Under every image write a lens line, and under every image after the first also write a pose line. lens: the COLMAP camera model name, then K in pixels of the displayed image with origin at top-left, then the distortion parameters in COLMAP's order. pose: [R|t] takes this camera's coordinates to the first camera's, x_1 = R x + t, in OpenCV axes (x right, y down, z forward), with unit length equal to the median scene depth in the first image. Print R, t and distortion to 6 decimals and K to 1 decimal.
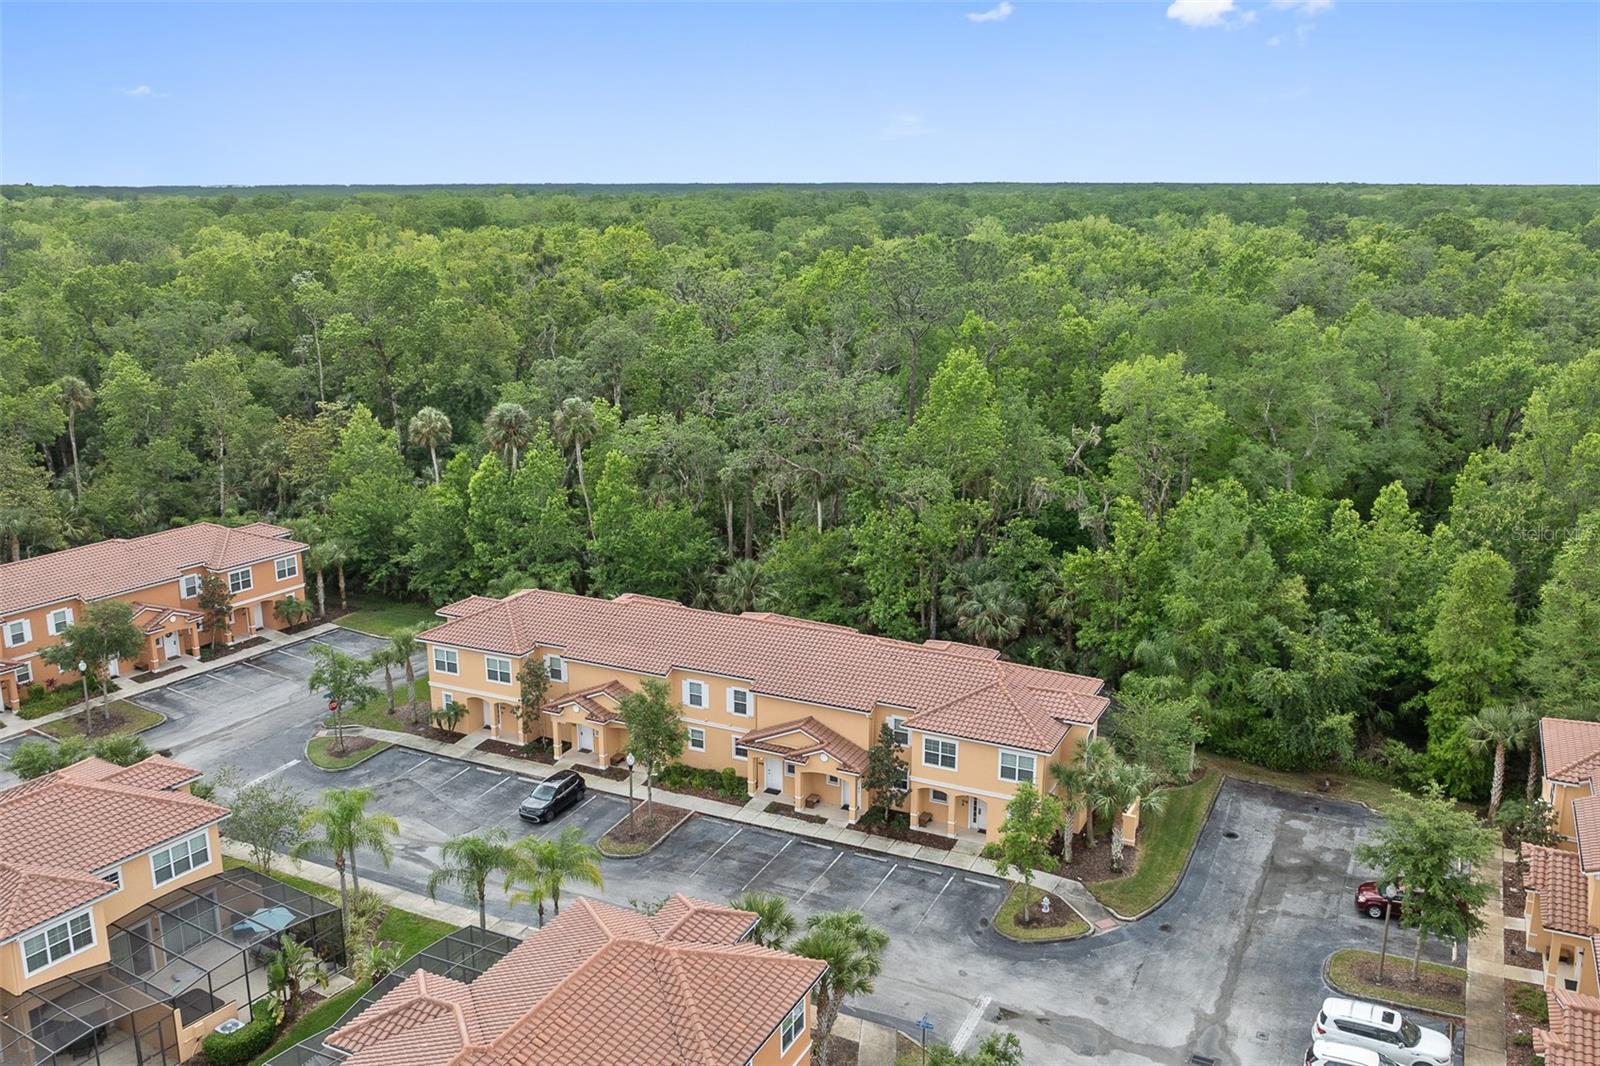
lens RADIAL K [[1364.9, 0, 800.0], [0, 1364.9, 533.0], [0, 0, 1]] dist [-0.016717, -0.008452]
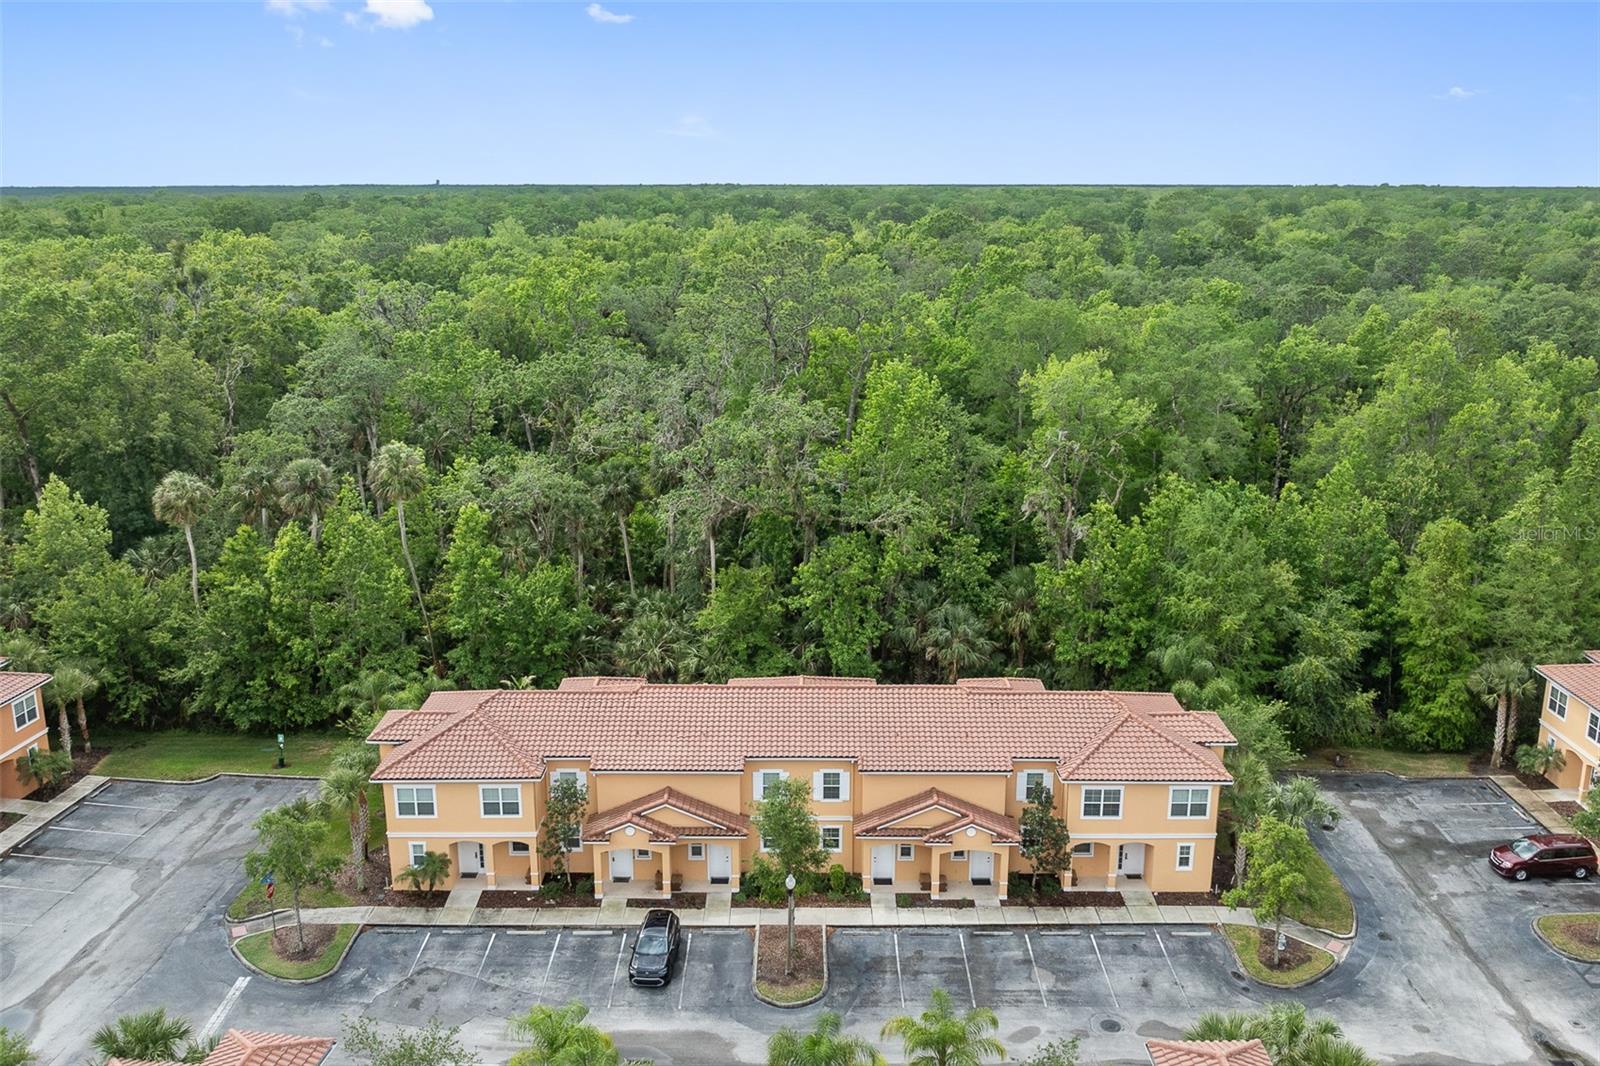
lens RADIAL K [[1364.9, 0, 800.0], [0, 1364.9, 533.0], [0, 0, 1]] dist [-0.016717, -0.008452]
pose [[0.901180, -0.107354, 0.419940, -0.406990], [0.107584, 0.993925, 0.023216, -0.055703], [-0.419881, 0.024257, 0.907255, 0.233547]]
